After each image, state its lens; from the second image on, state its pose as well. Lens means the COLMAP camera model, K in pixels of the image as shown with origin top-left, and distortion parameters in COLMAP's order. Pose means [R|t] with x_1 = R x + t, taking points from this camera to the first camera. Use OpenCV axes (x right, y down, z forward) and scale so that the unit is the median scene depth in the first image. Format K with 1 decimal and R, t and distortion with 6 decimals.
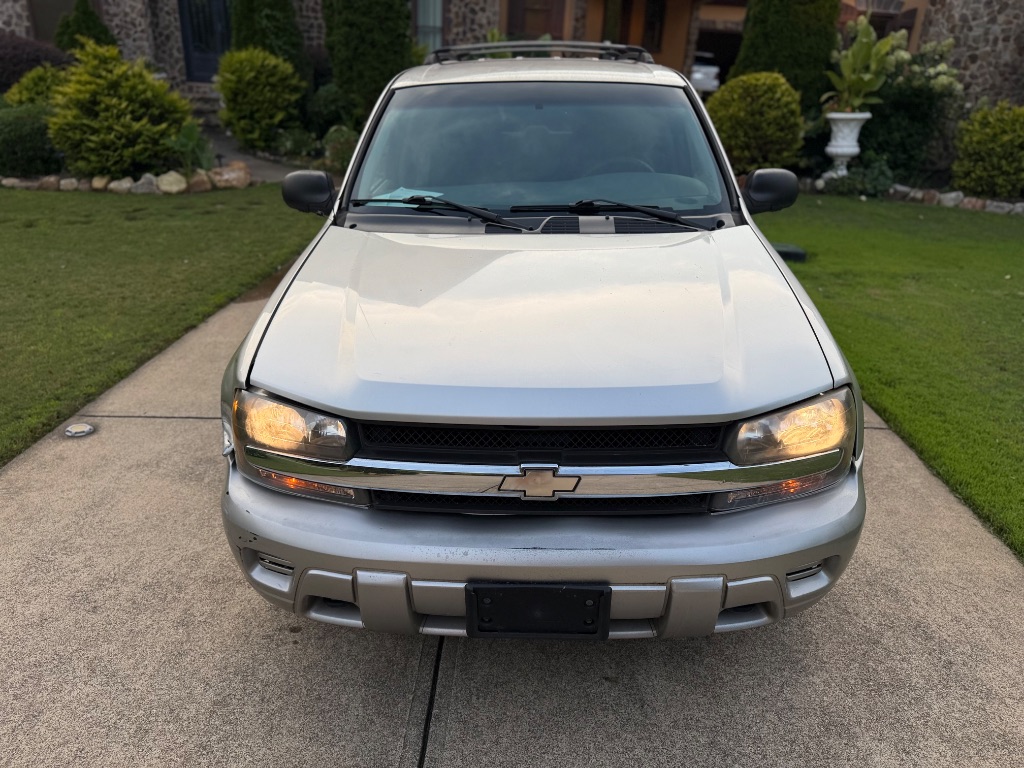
lens RADIAL K [[737.2, 0, 546.3], [0, 737.2, 387.7], [0, 0, 1]] dist [-0.002581, -0.004970]
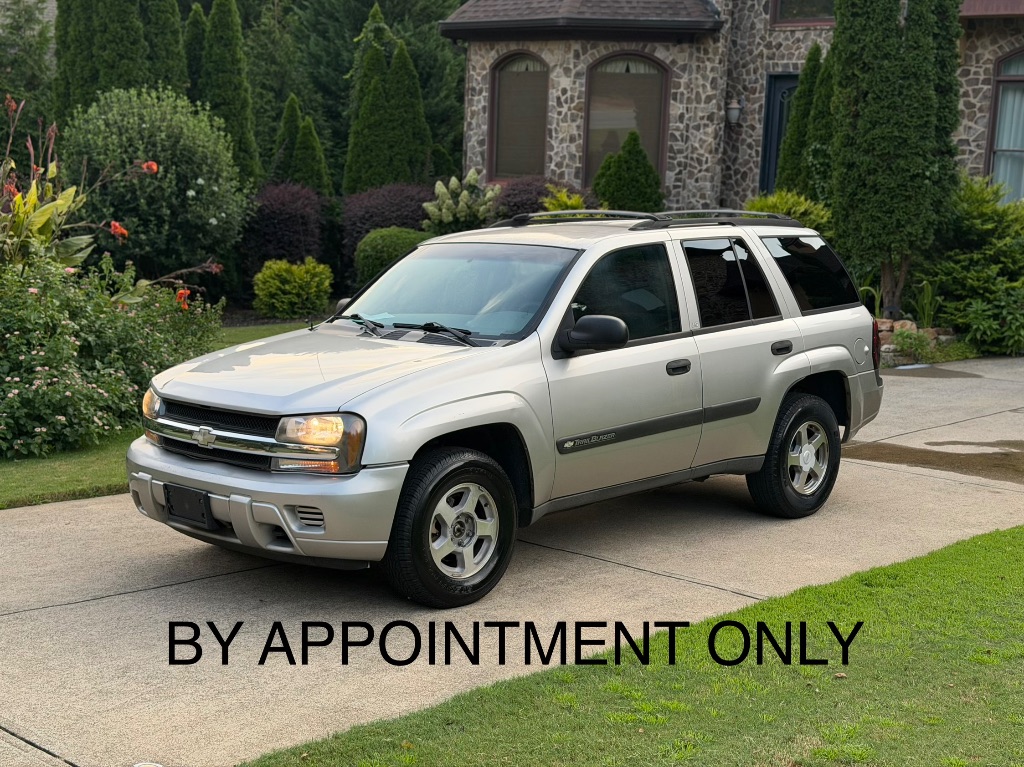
lens RADIAL K [[1435.6, 0, 544.9], [0, 1435.6, 385.0], [0, 0, 1]] dist [0.048192, 0.104028]
pose [[0.745514, 0.081800, -0.661451, 0.344721], [-0.264344, 0.947333, -0.180785, 0.048955], [0.611826, 0.309628, 0.727873, -0.136614]]
